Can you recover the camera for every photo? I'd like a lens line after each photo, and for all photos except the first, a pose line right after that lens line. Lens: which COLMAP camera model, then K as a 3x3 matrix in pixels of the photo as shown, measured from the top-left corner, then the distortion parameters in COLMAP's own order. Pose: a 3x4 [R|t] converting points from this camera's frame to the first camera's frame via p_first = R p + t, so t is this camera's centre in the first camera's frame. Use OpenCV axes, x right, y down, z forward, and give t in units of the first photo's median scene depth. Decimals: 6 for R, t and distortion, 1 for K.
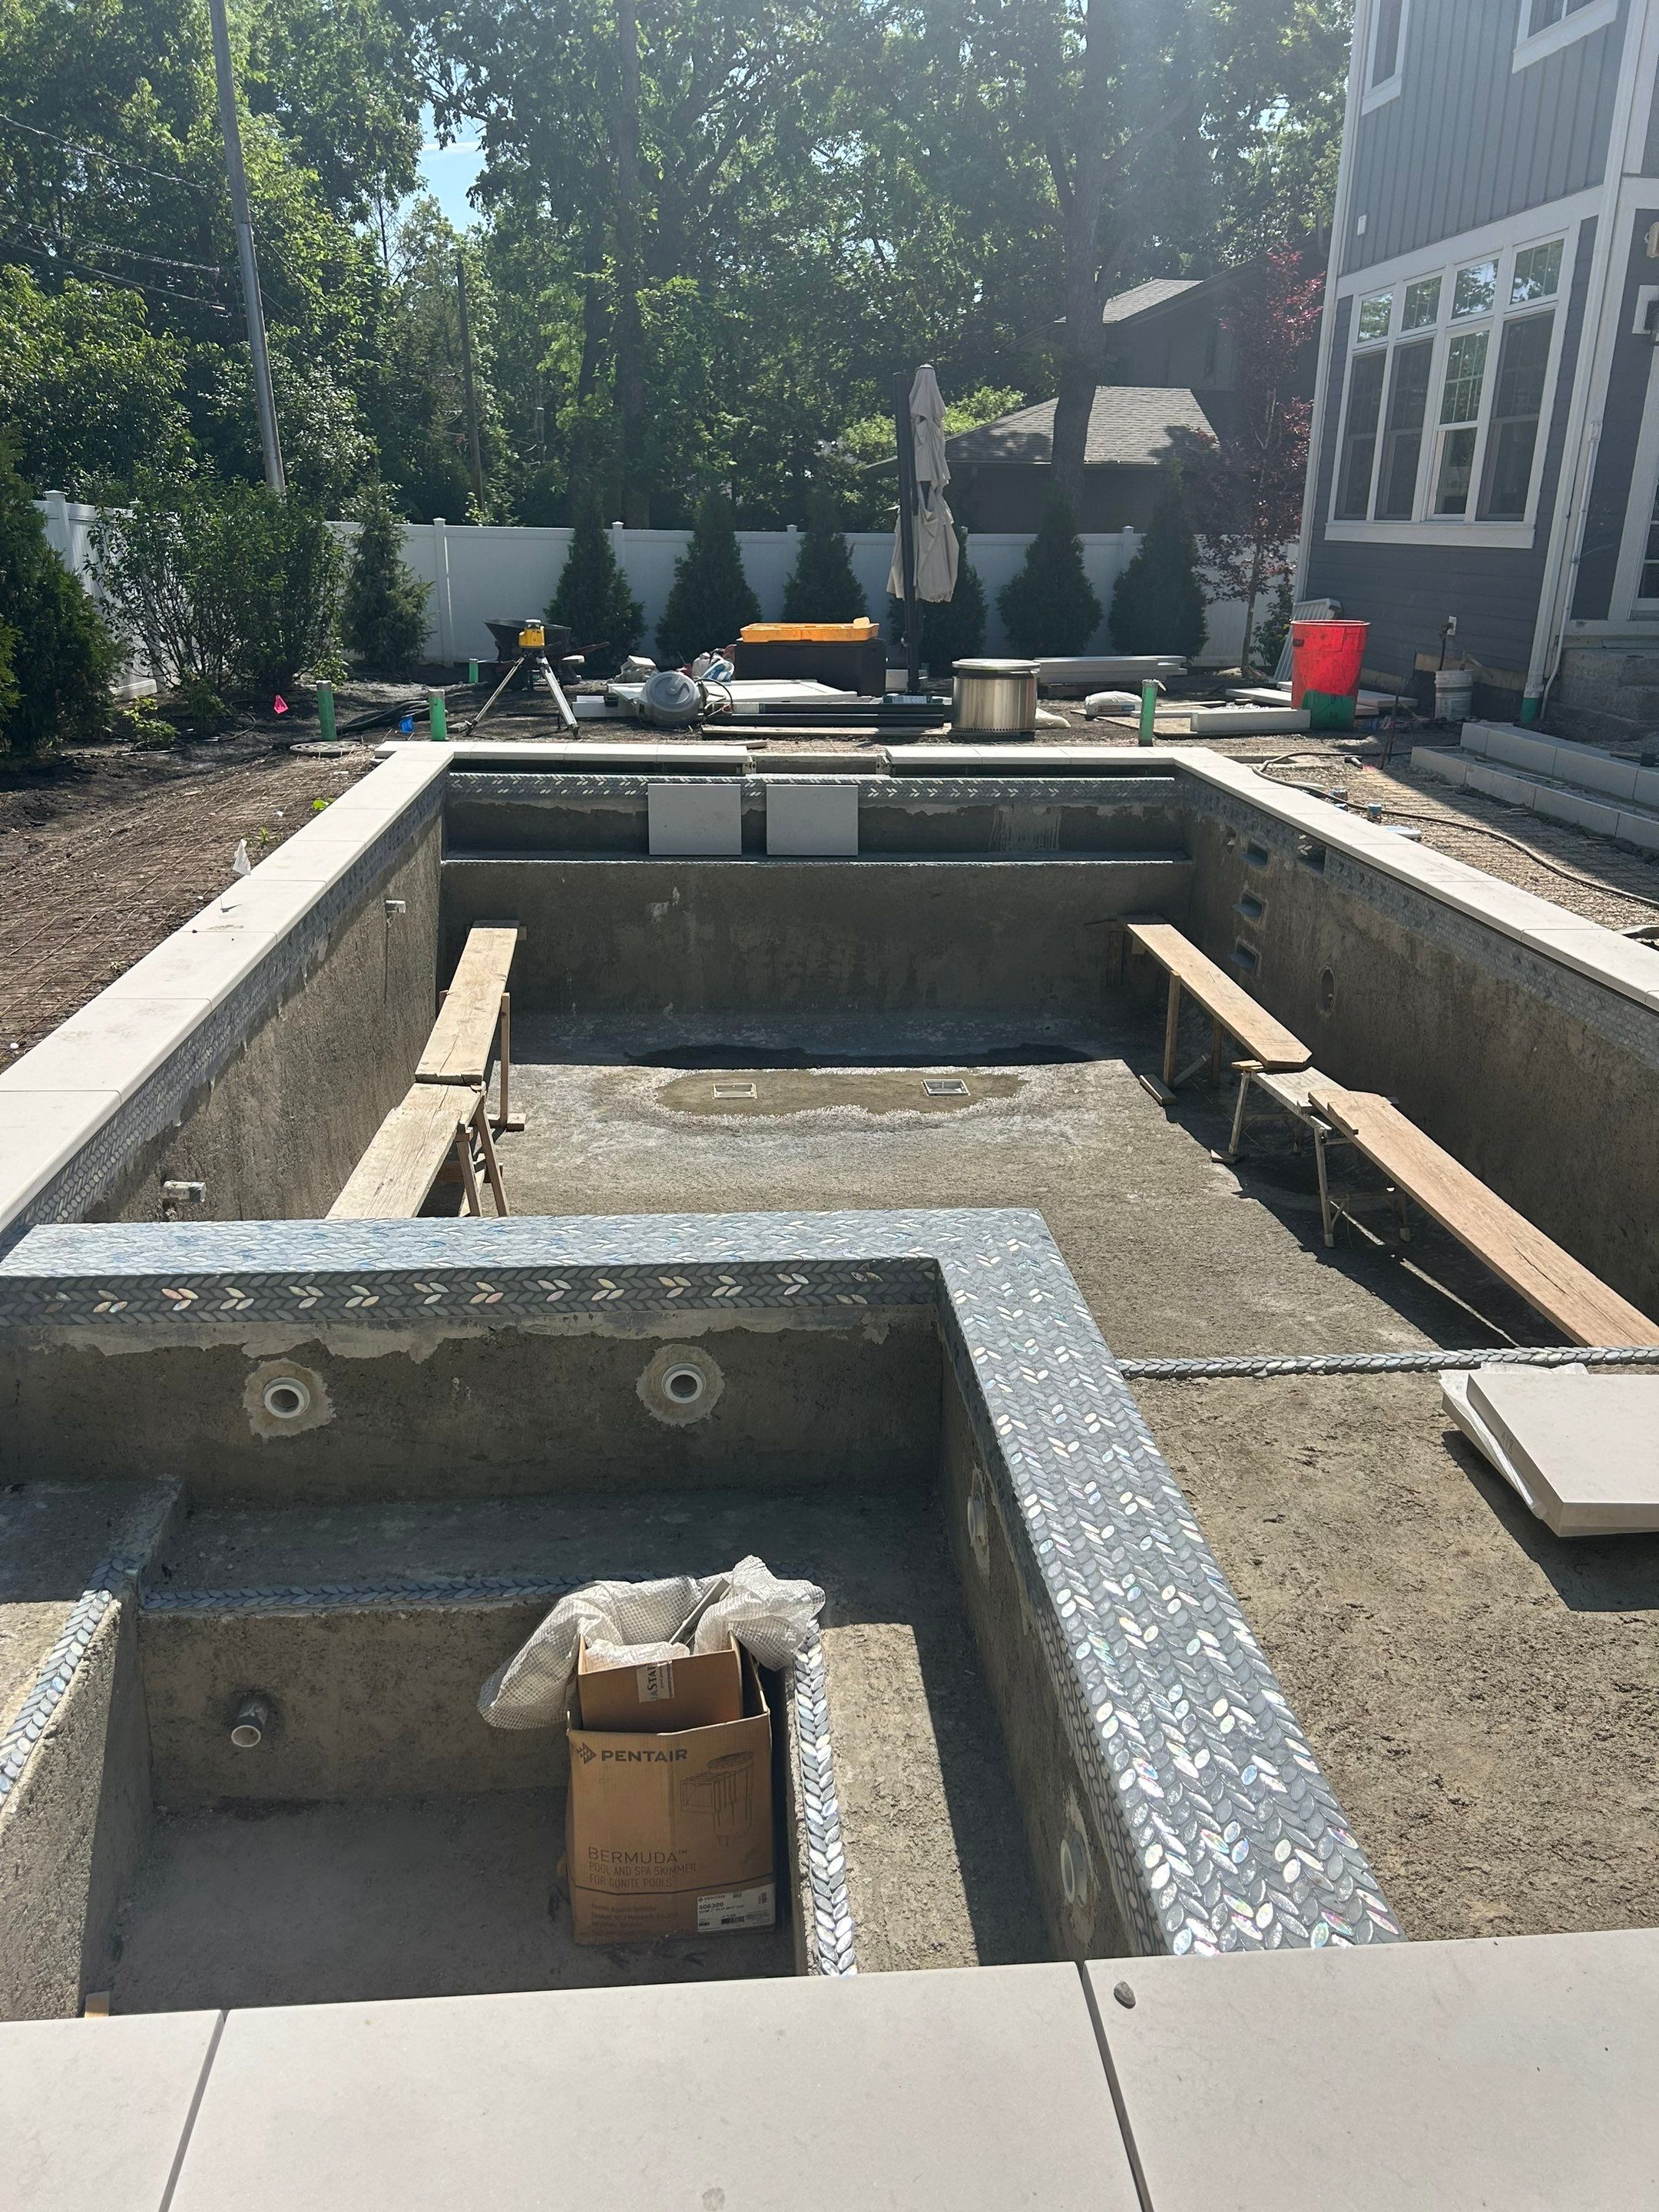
lens RADIAL K [[1666.0, 0, 821.8], [0, 1666.0, 1106.6], [0, 0, 1]] dist [0.031171, -0.000565]
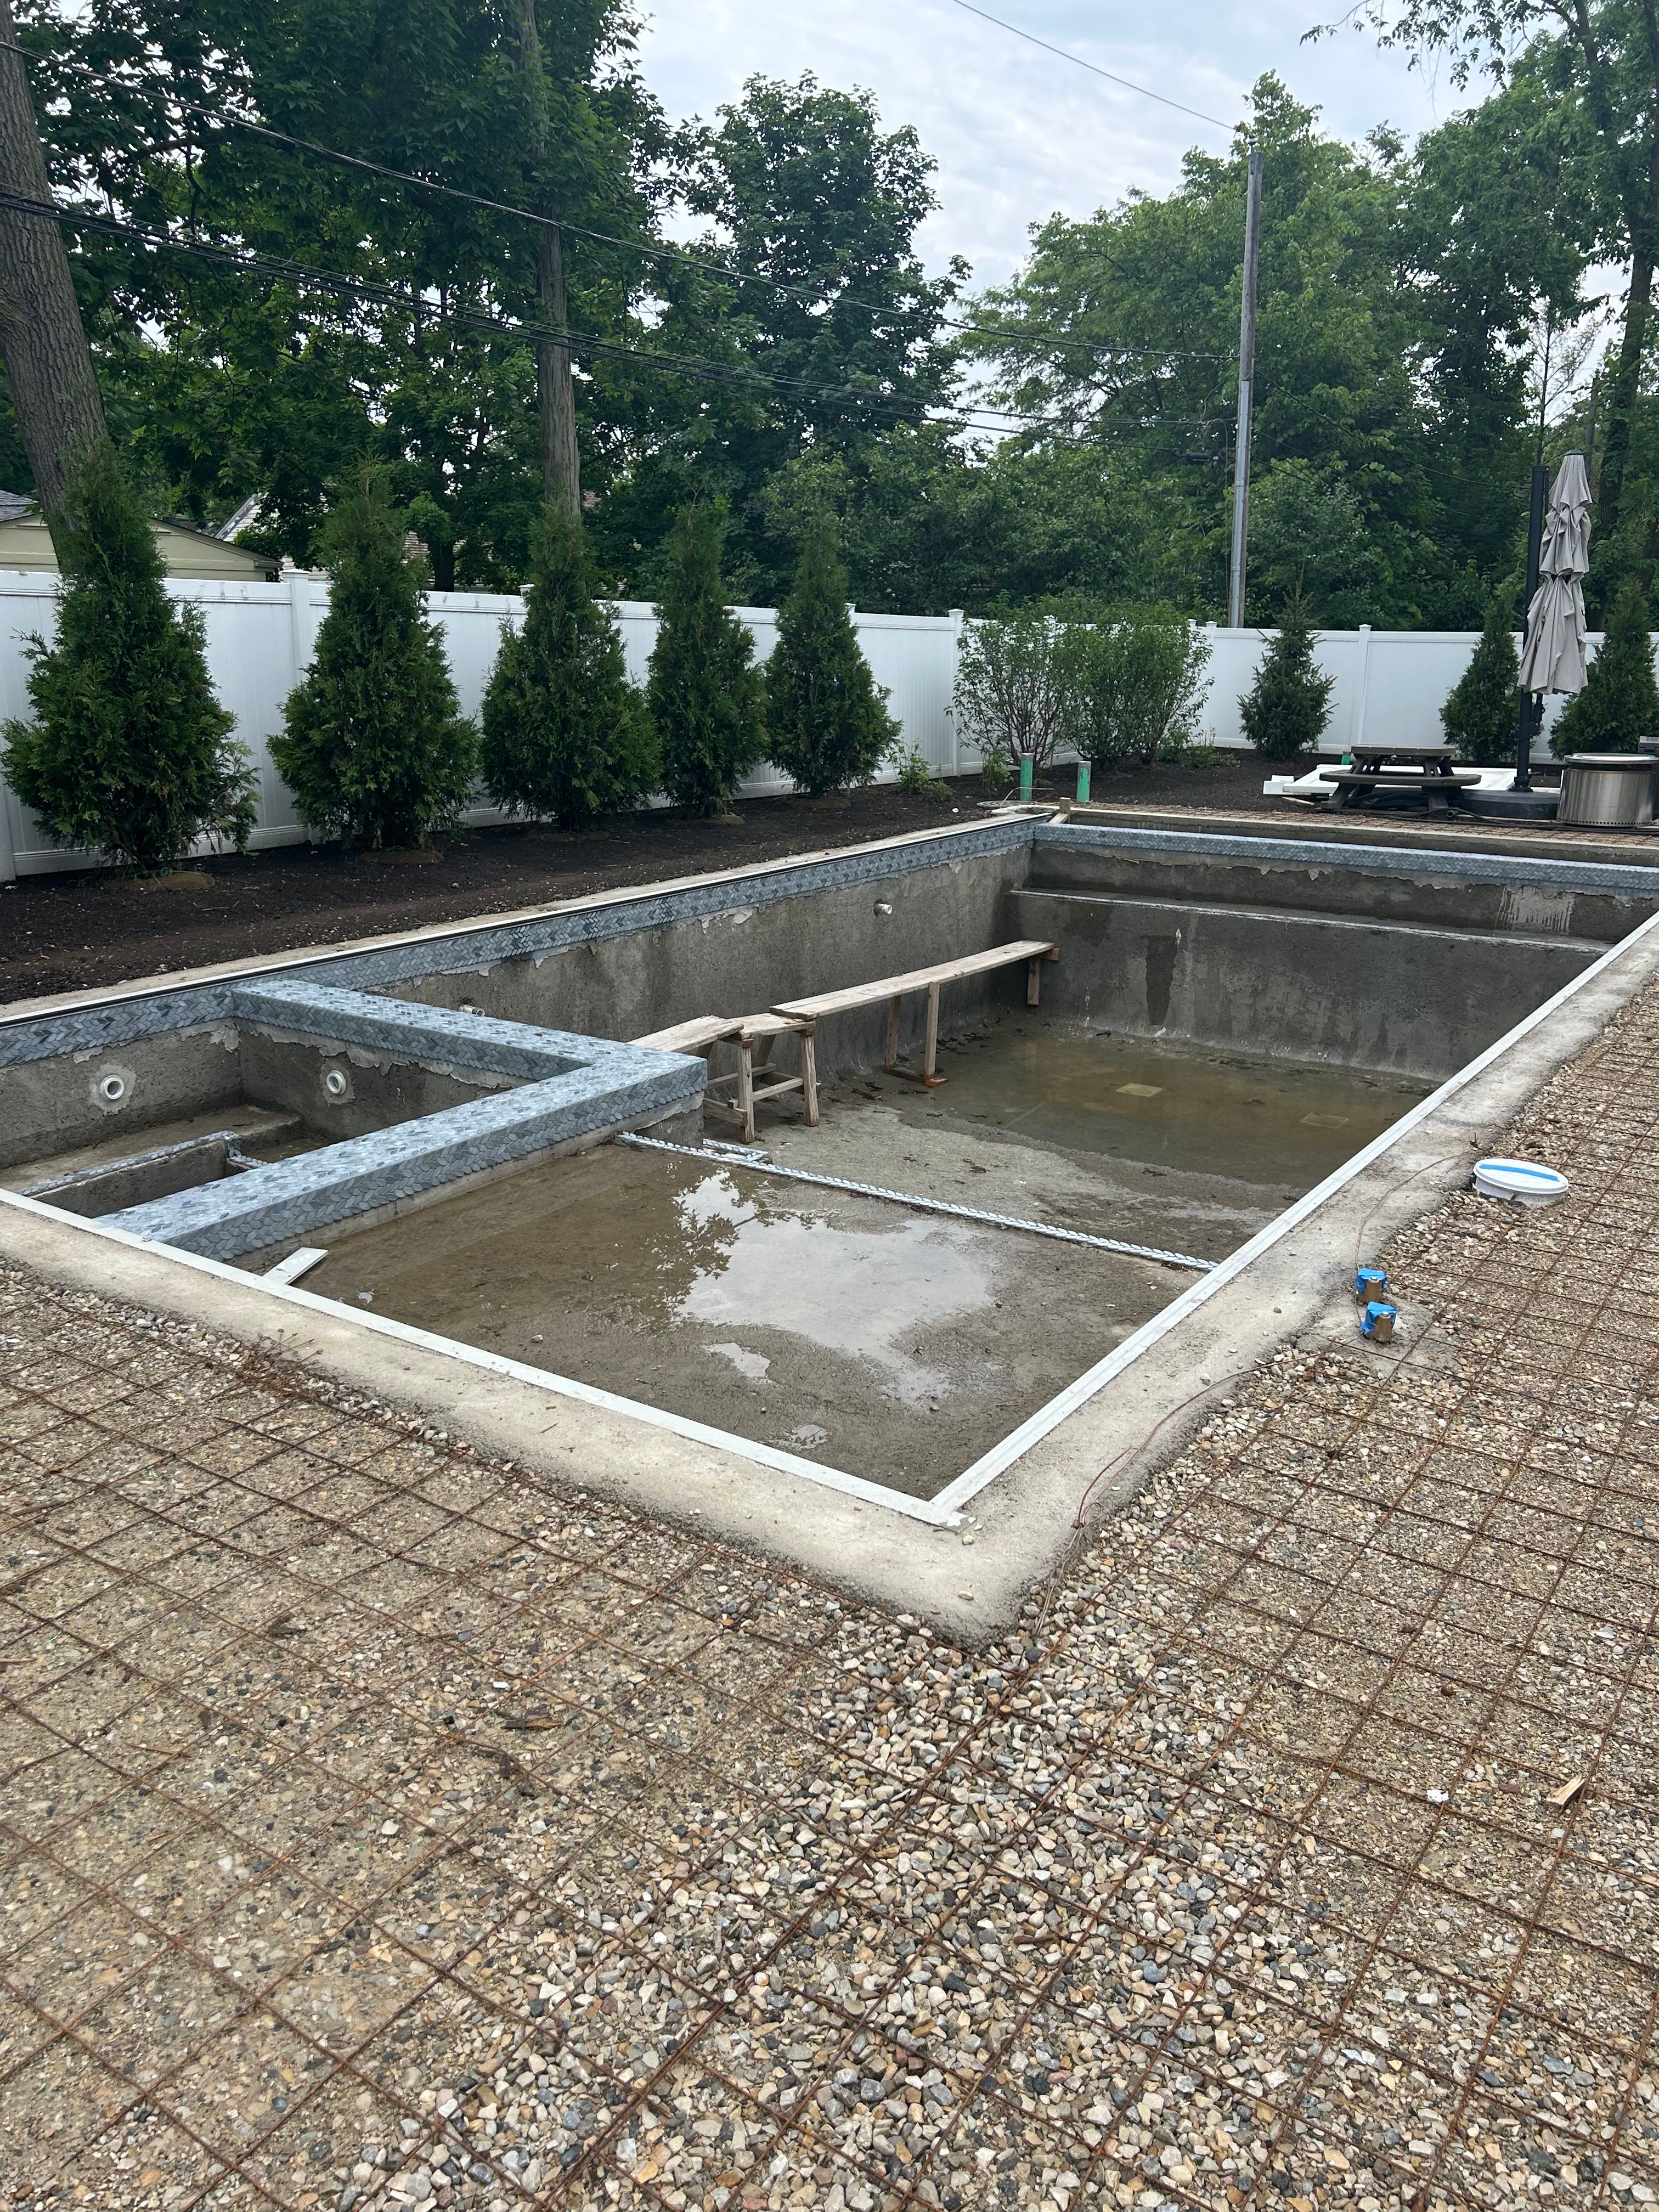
lens RADIAL K [[1666.0, 0, 821.8], [0, 1666.0, 1106.6], [0, 0, 1]] dist [0.031171, -0.000565]
pose [[0.770531, 0.160724, -0.616806, 1.280345], [-0.199426, 0.979893, 0.006206, 0.085222], [0.605401, 0.118226, 0.787091, -0.138458]]
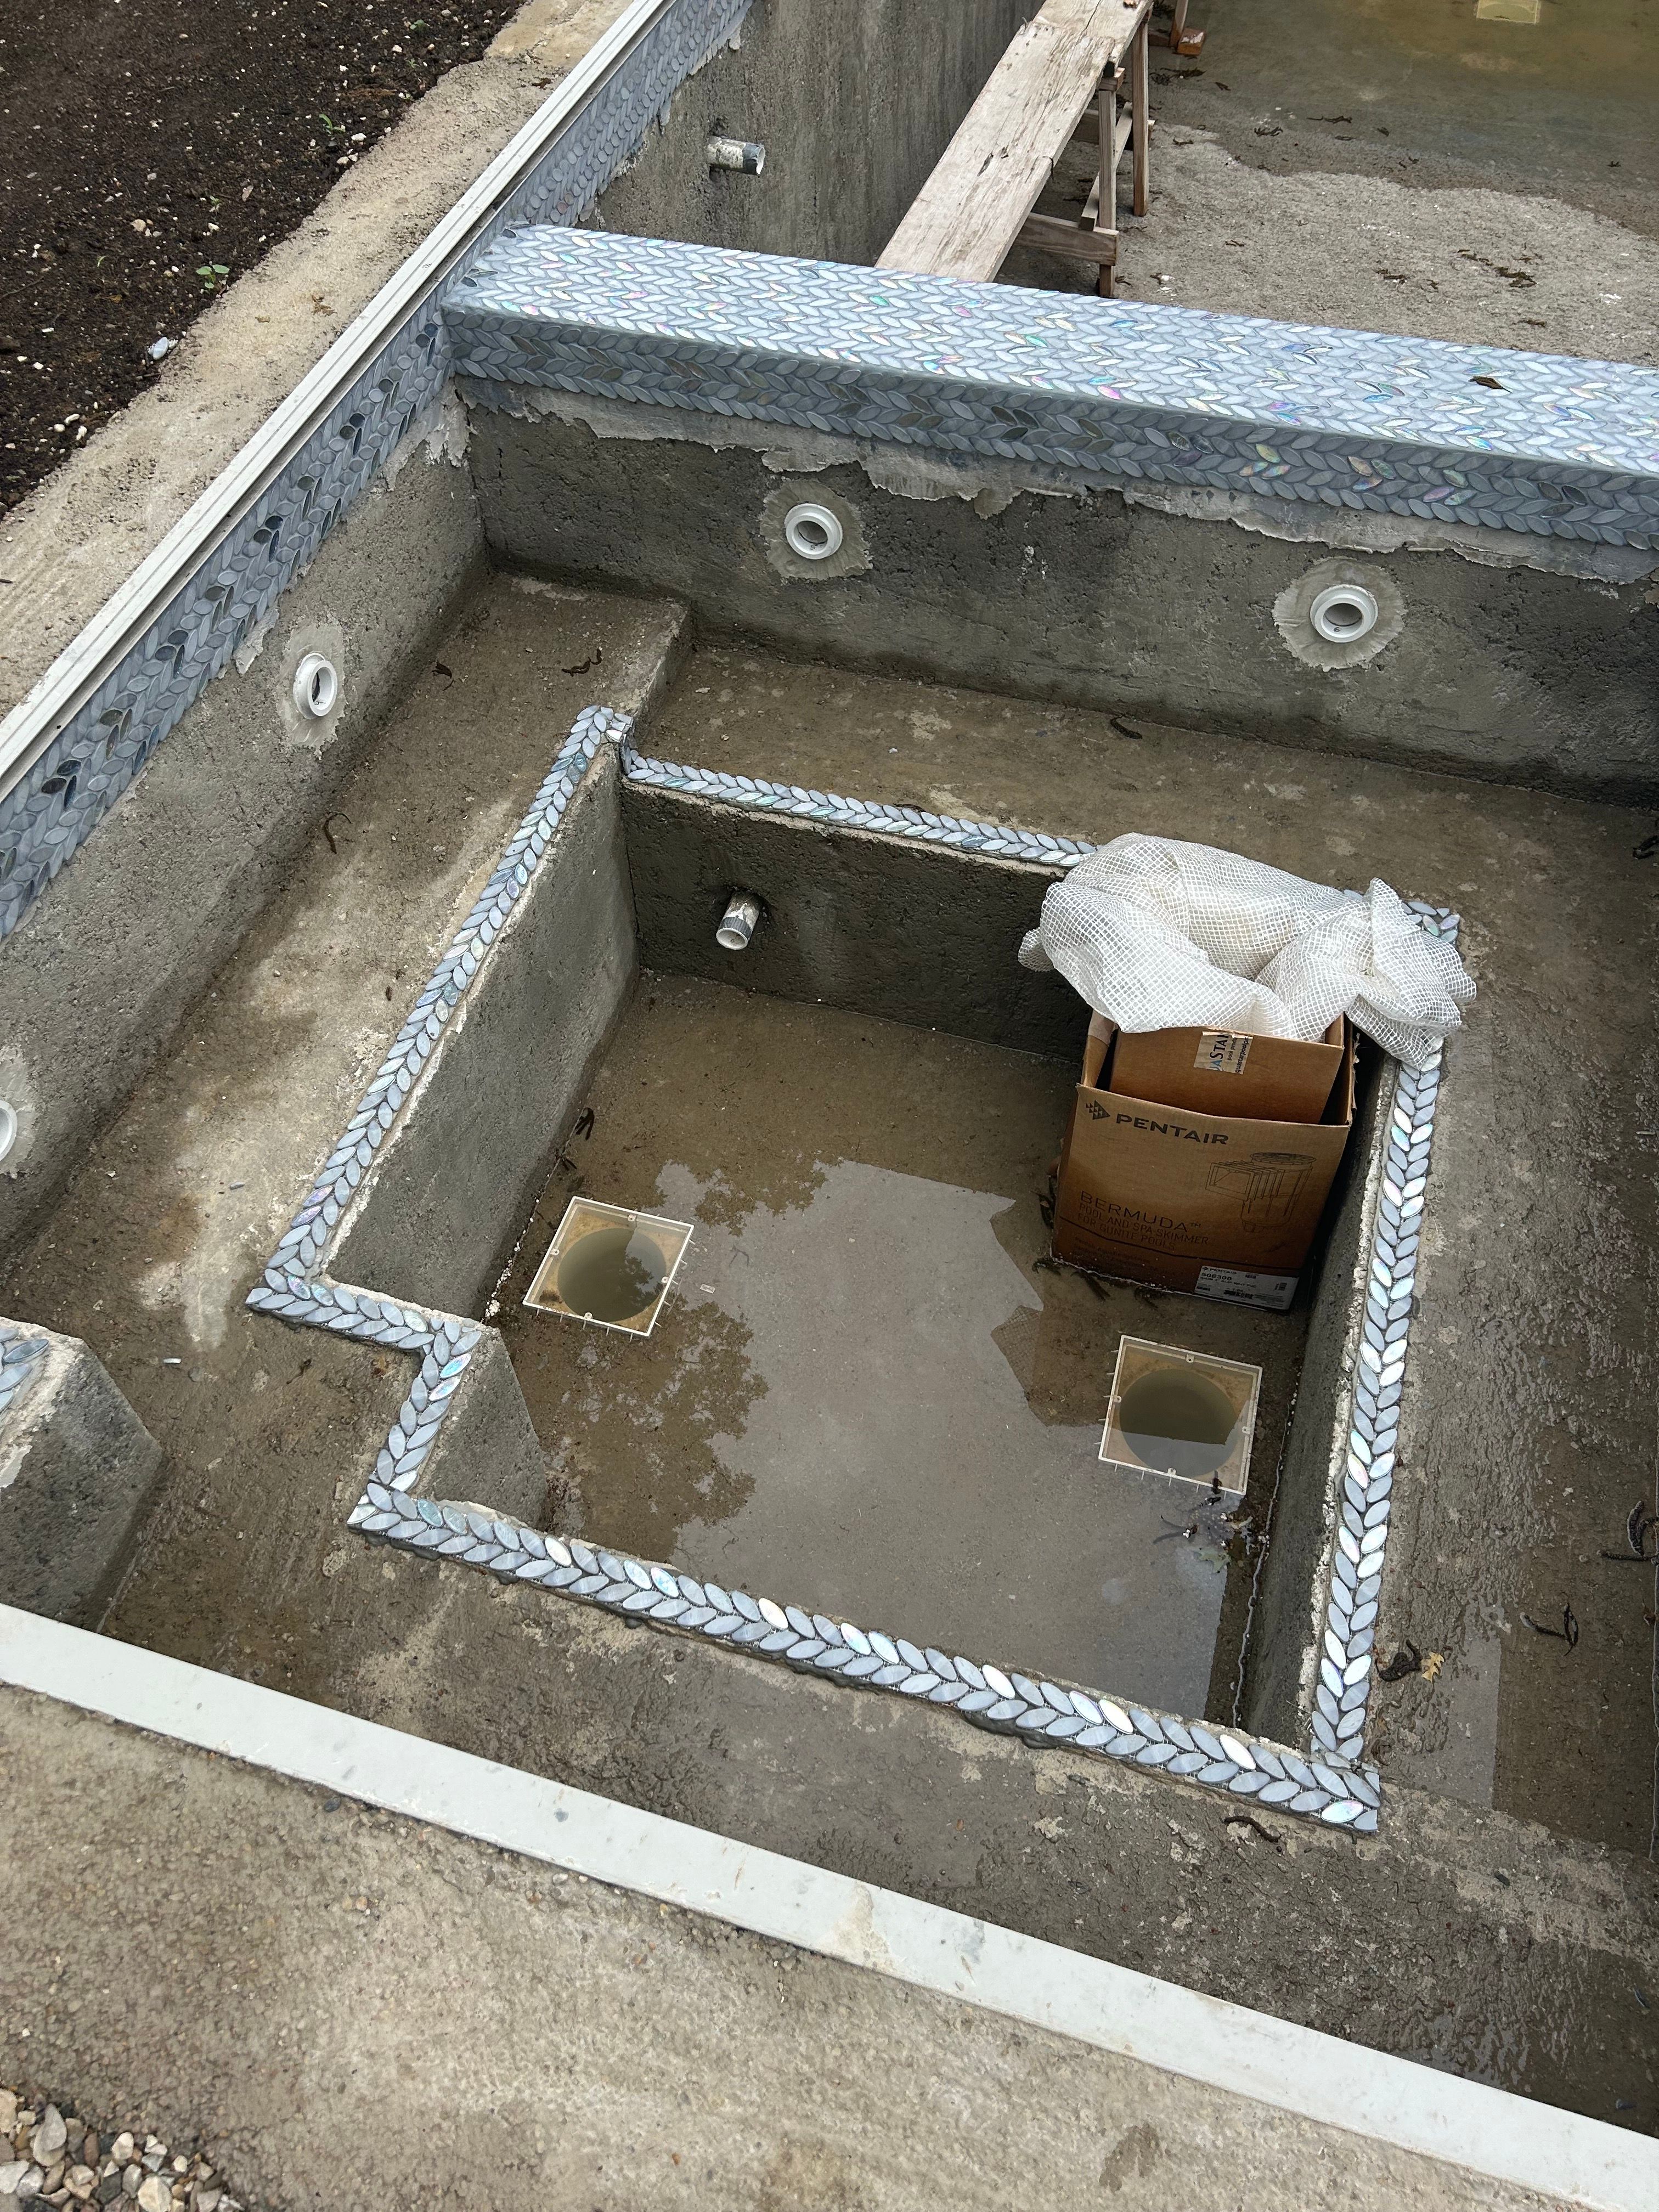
lens RADIAL K [[1666.0, 0, 821.8], [0, 1666.0, 1106.6], [0, 0, 1]] dist [0.031171, -0.000565]
pose [[0.930818, 0.268489, -0.247975, -0.057489], [-0.083628, 0.816947, 0.570617, -0.047168], [0.355787, -0.510402, 0.782883, 0.273546]]
